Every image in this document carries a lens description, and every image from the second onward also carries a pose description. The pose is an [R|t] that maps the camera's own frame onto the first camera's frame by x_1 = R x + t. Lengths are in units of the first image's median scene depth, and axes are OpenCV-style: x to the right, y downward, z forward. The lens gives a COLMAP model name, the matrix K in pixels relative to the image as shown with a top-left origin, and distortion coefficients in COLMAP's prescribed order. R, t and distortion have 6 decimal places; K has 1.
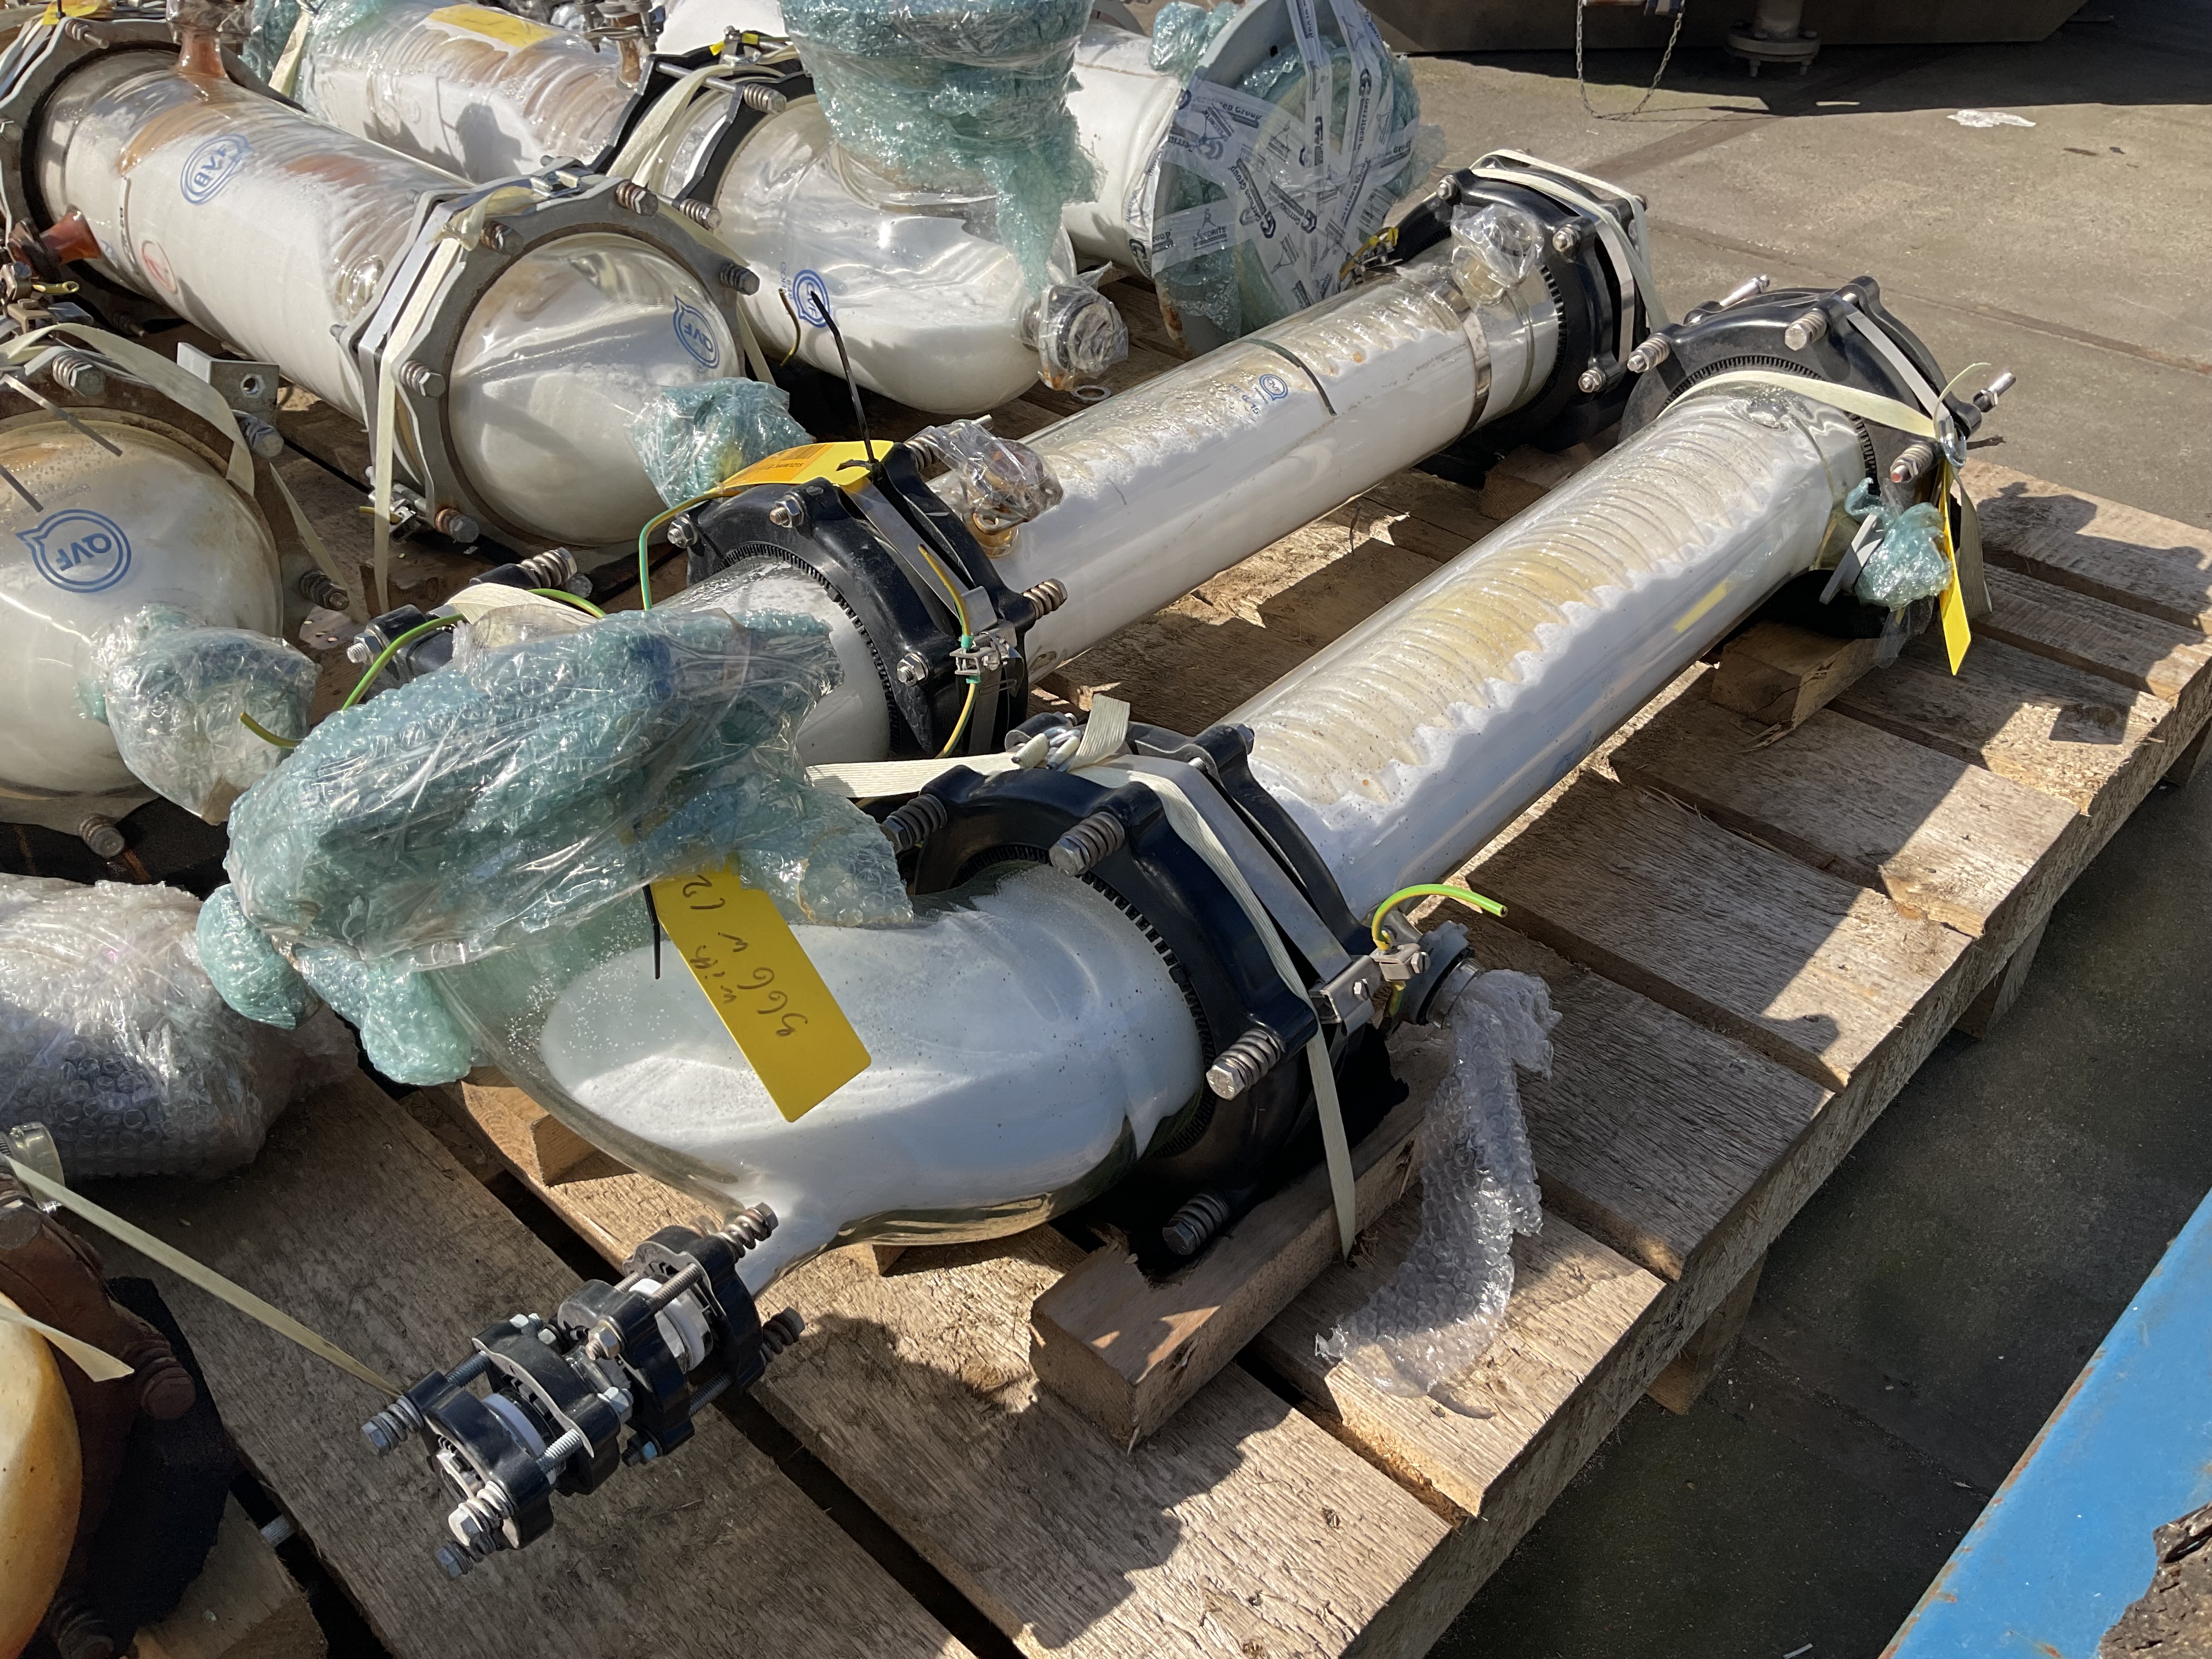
lens RADIAL K [[1805.8, 0, 1106.0], [0, 1805.8, 829.5], [0, 0, 1]] dist [0.001807, -0.000716]
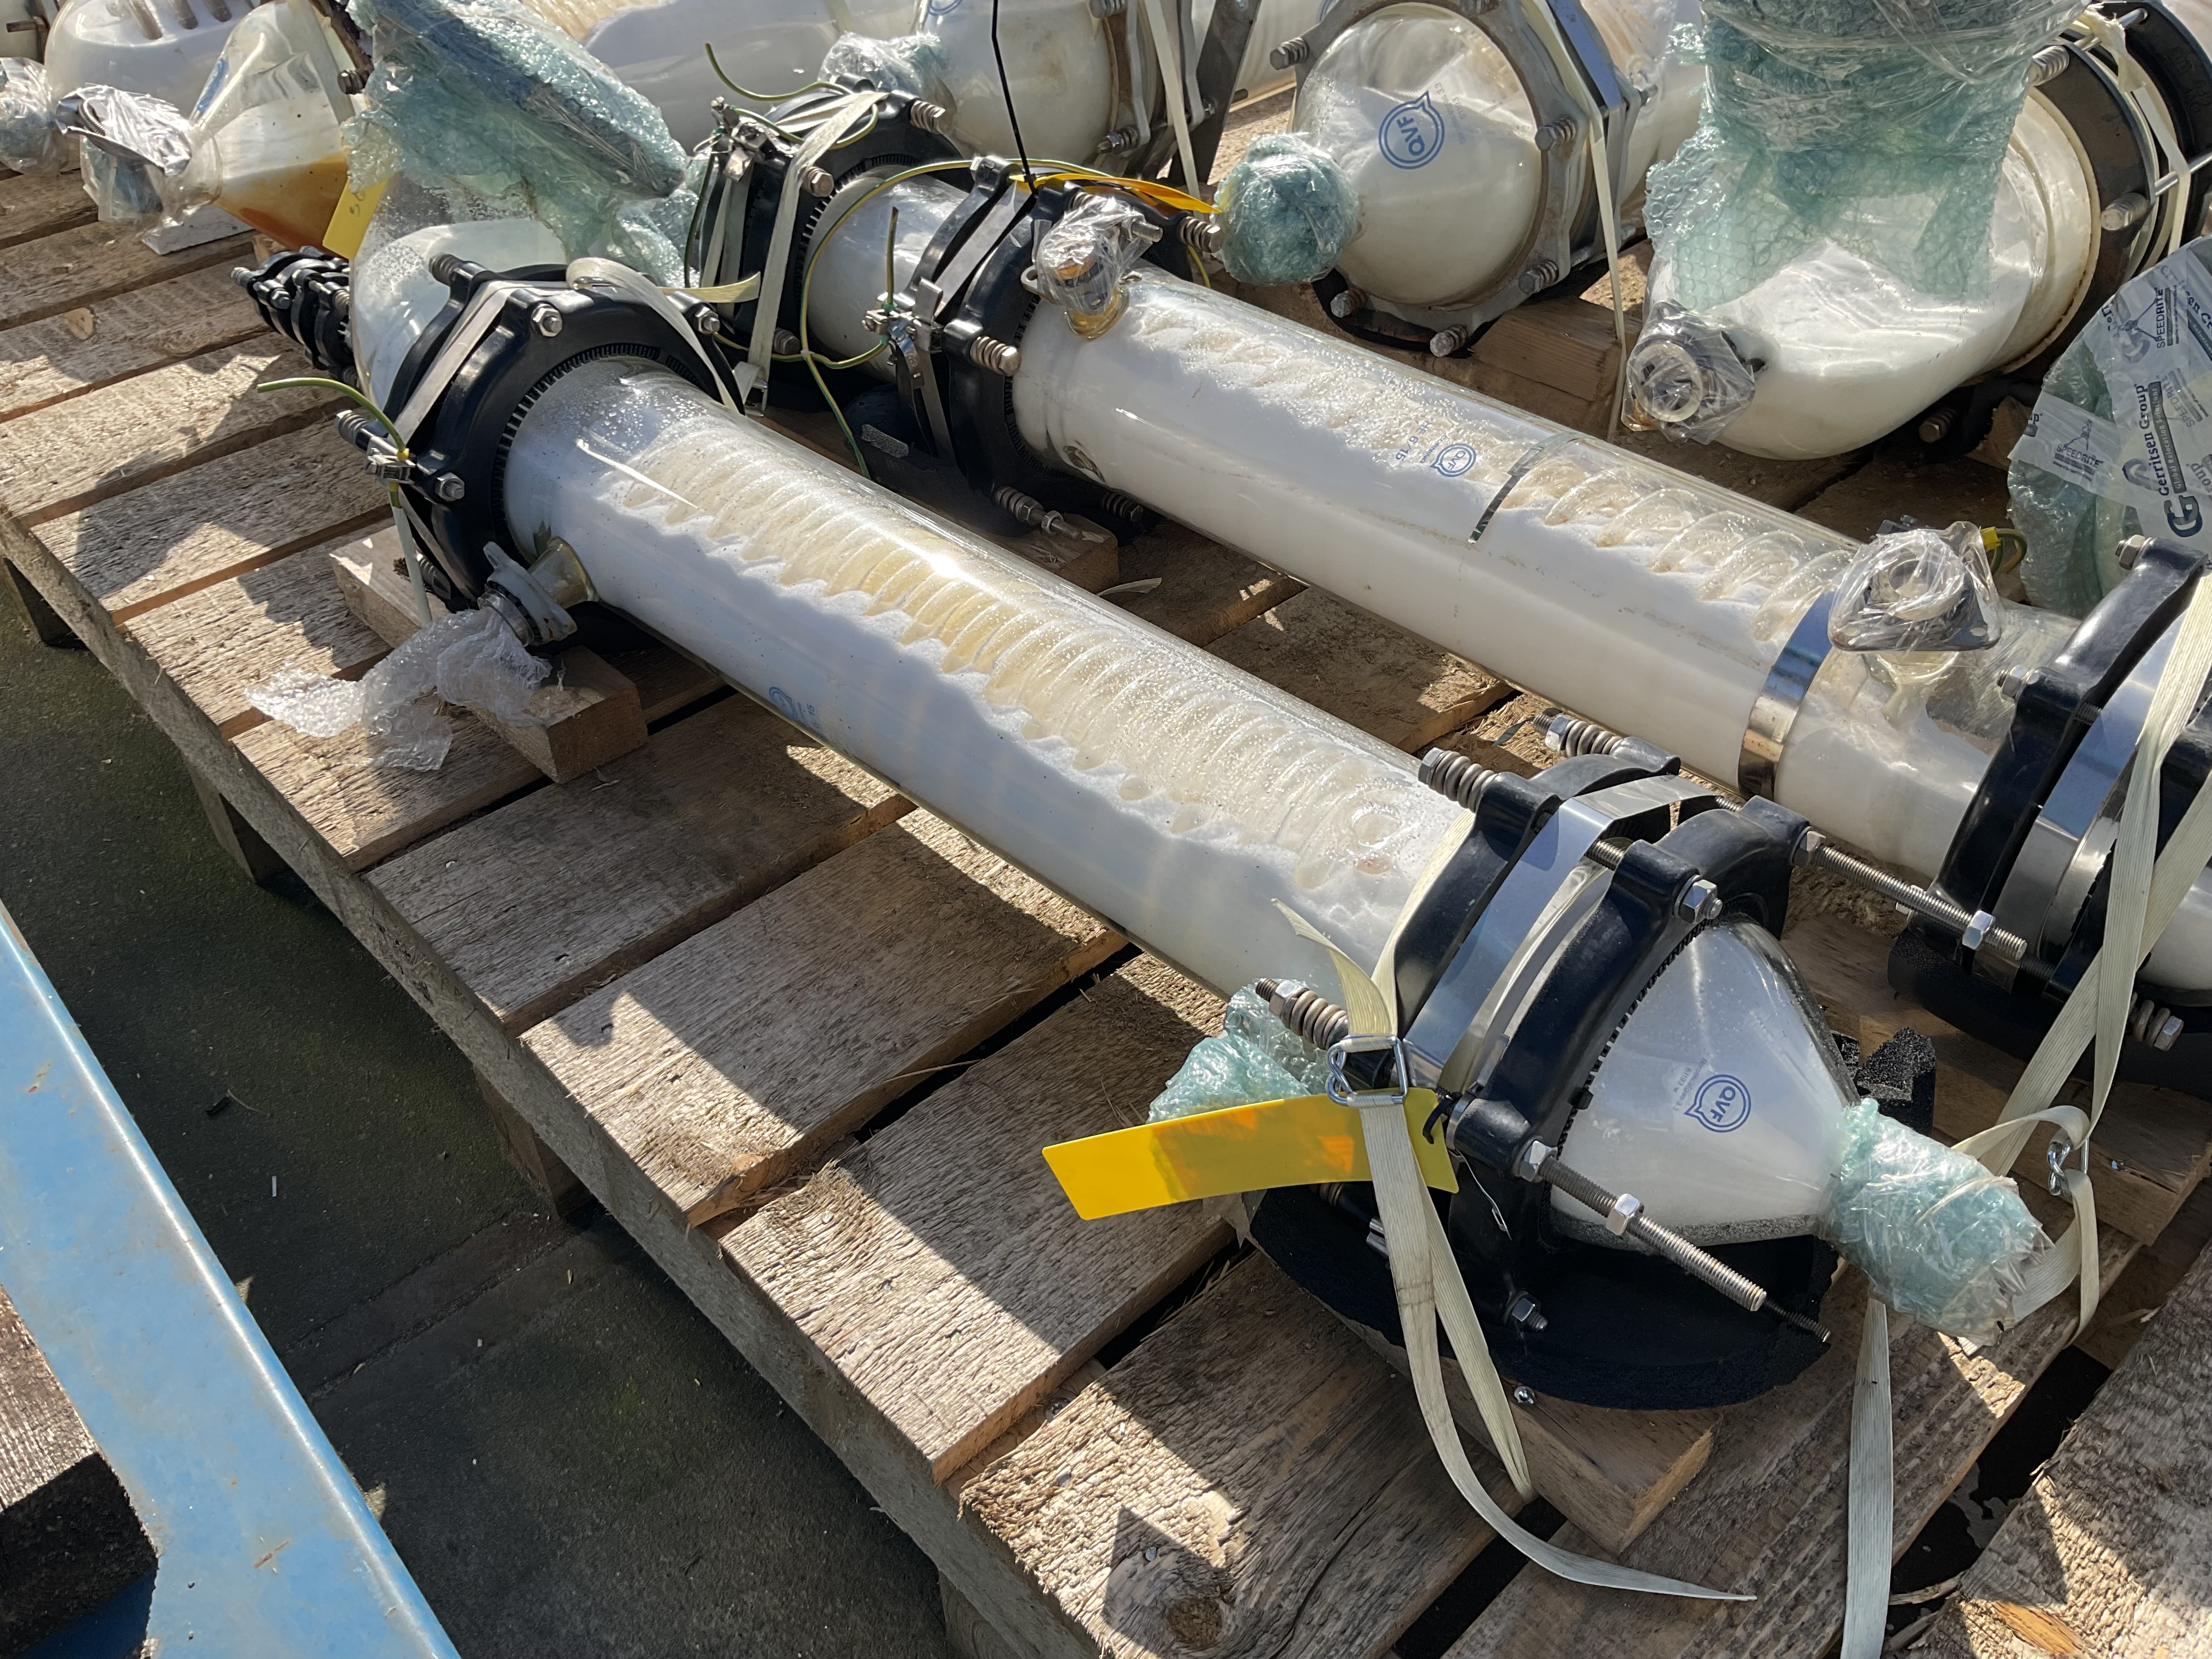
lens RADIAL K [[1805.8, 0, 1106.0], [0, 1805.8, 829.5], [0, 0, 1]] dist [0.001807, -0.000716]
pose [[-0.063460, 0.636848, -0.768374, 1.015993], [-0.569546, 0.609122, 0.551895, -0.617217], [0.819506, 0.472647, 0.324059, 0.846034]]
